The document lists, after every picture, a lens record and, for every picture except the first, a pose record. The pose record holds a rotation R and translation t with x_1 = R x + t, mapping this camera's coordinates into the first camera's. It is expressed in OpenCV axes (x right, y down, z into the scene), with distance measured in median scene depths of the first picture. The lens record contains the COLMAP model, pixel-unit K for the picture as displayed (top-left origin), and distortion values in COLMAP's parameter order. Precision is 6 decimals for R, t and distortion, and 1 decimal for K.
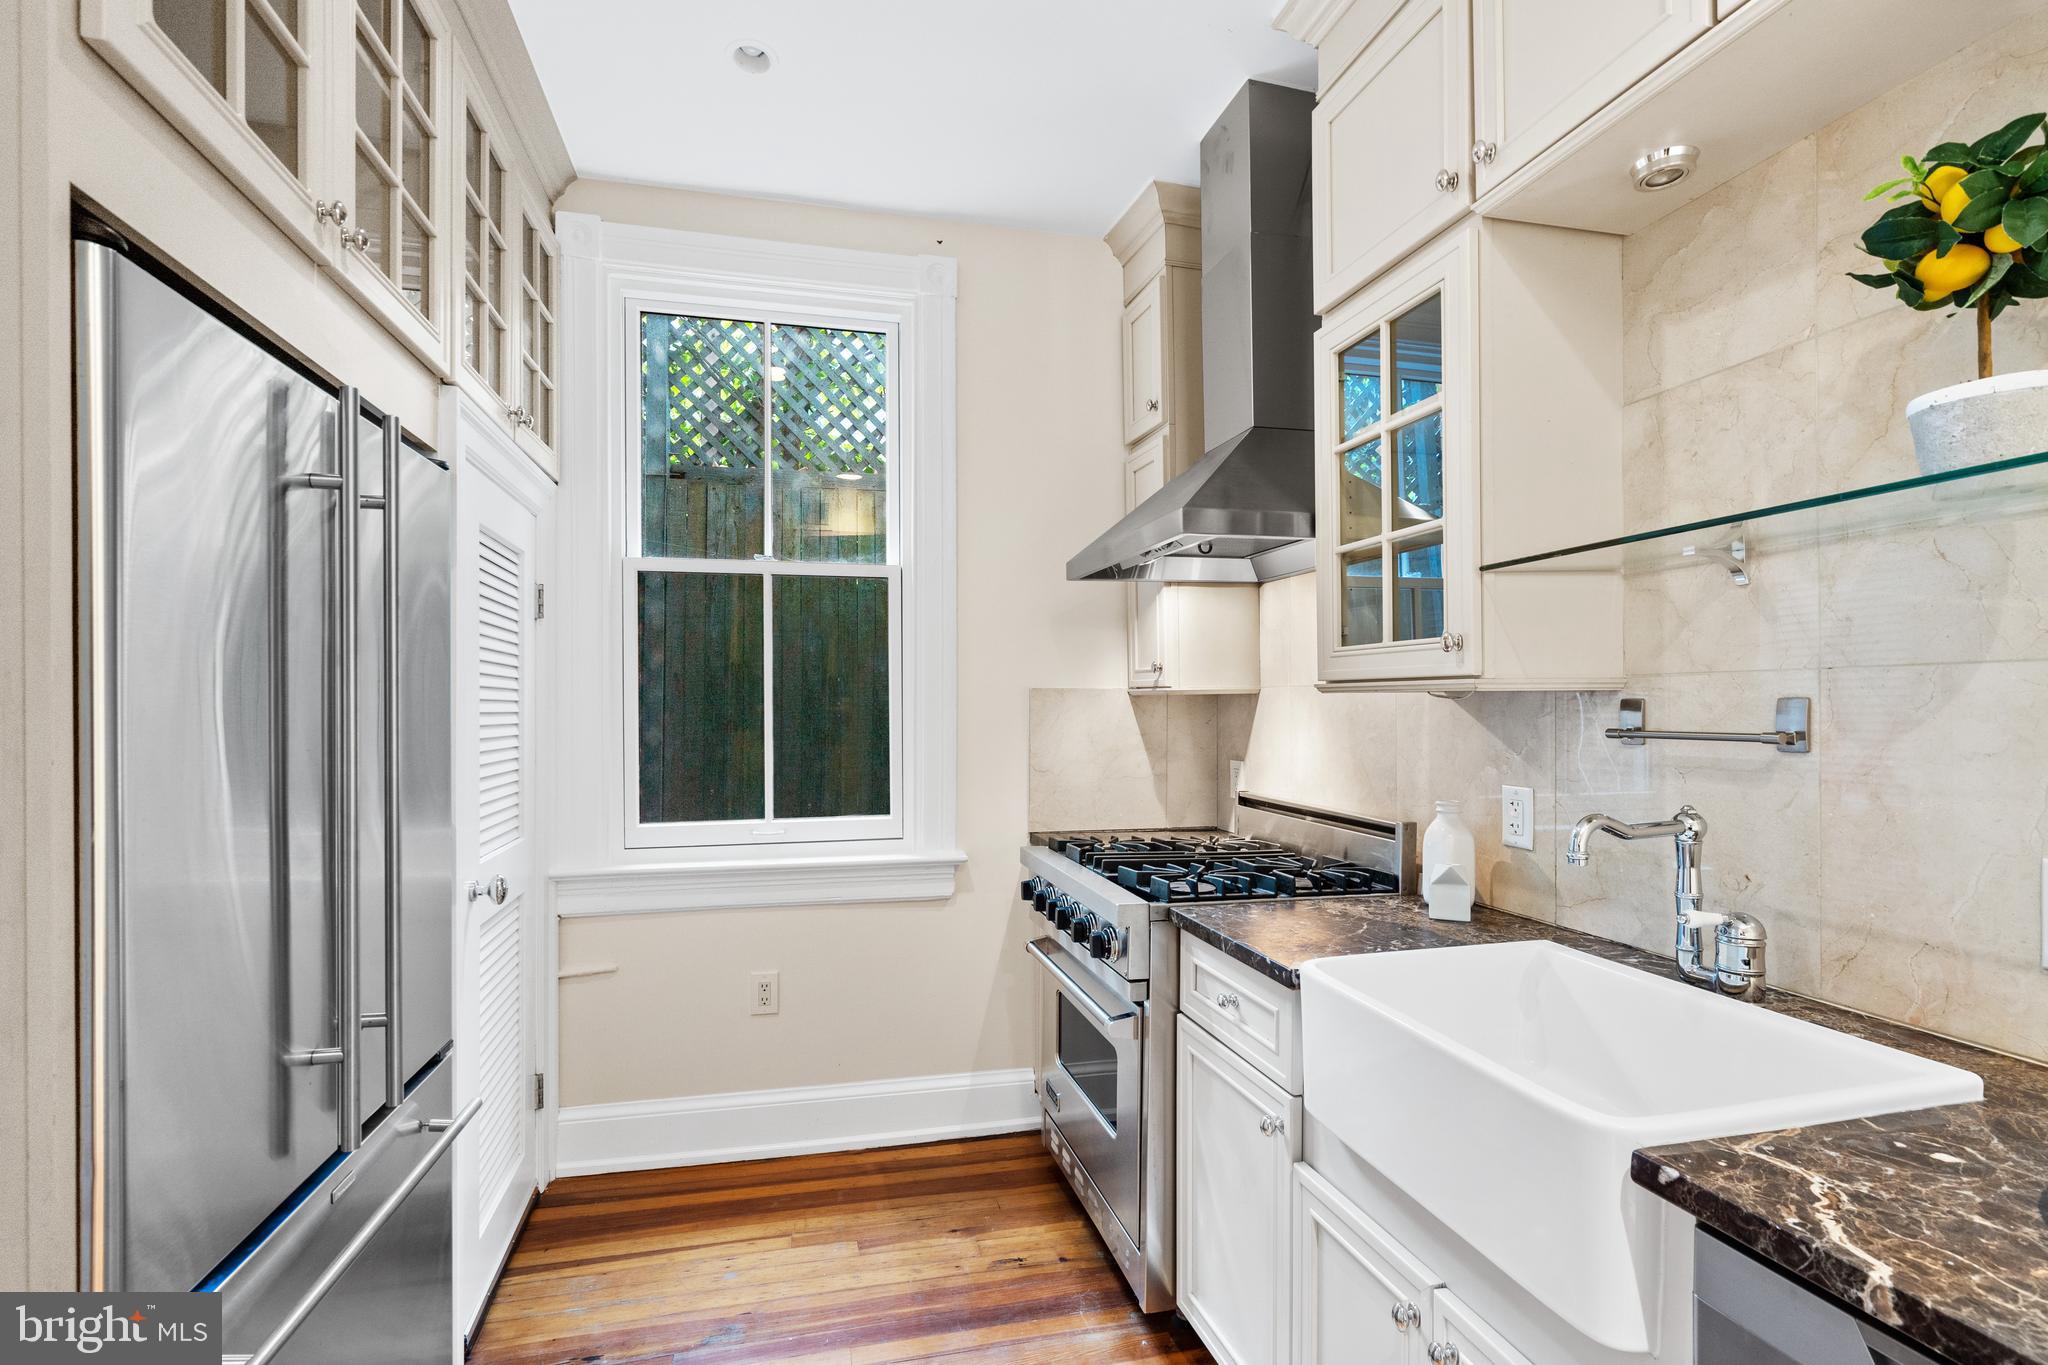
lens RADIAL K [[935.2, 0, 1027.6], [0, 935.2, 703.3], [0, 0, 1]] dist [-0.003317, 0.000557]
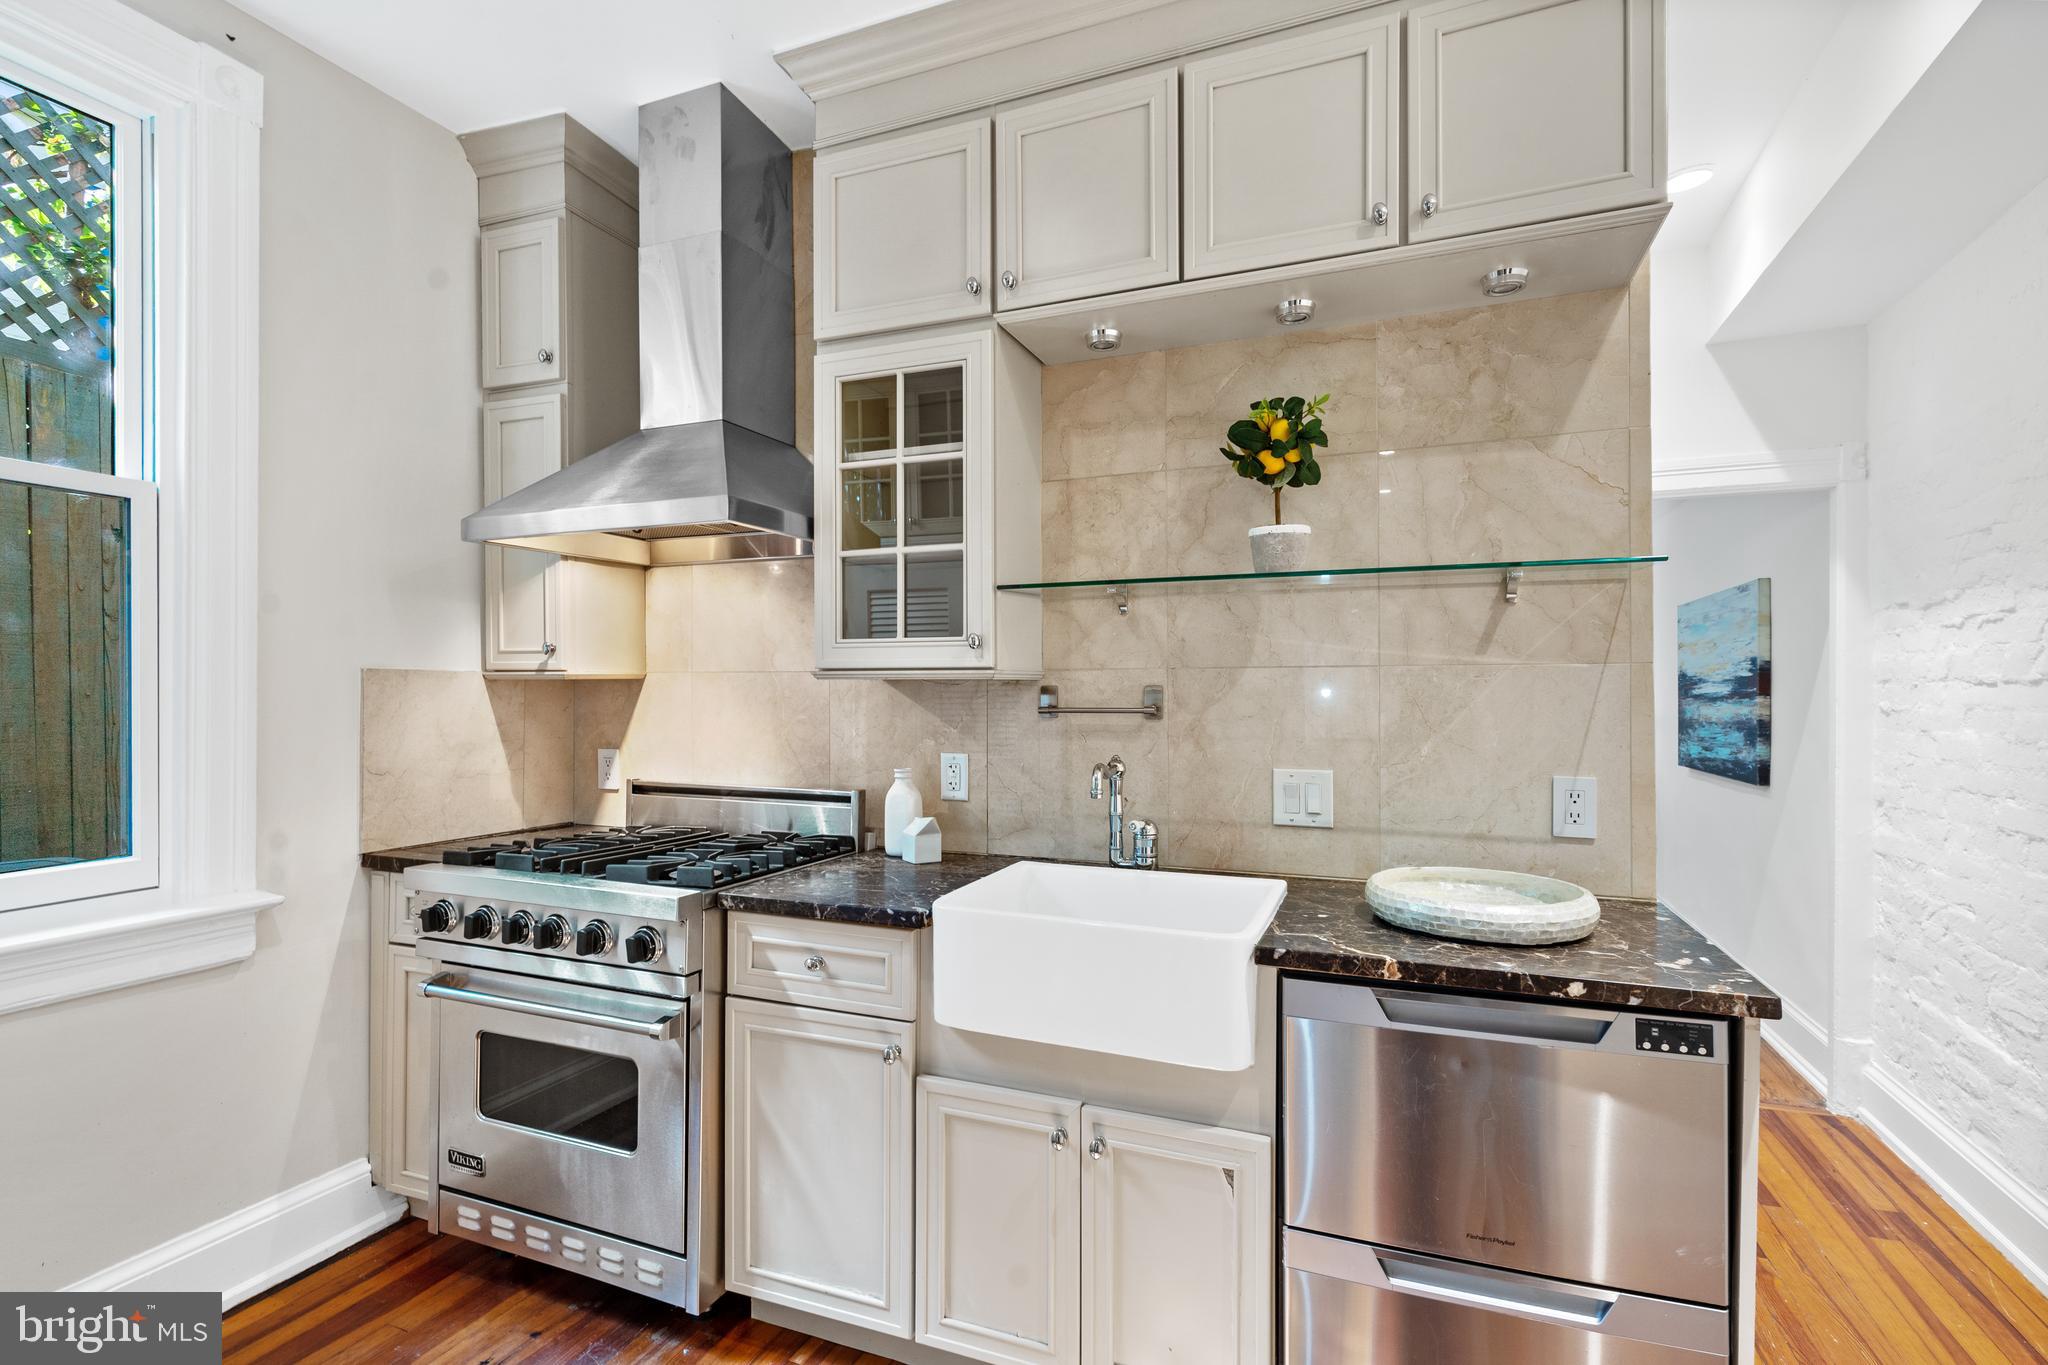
lens RADIAL K [[935.2, 0, 1038.7], [0, 935.2, 679.1], [0, 0, 1]] dist [-0.003317, 0.000557]
pose [[0.594367, 0.011106, 0.804117, -0.517580], [-0.001700, 0.999920, -0.012555, 0.002670], [-0.804192, 0.006095, 0.594338, 0.152201]]
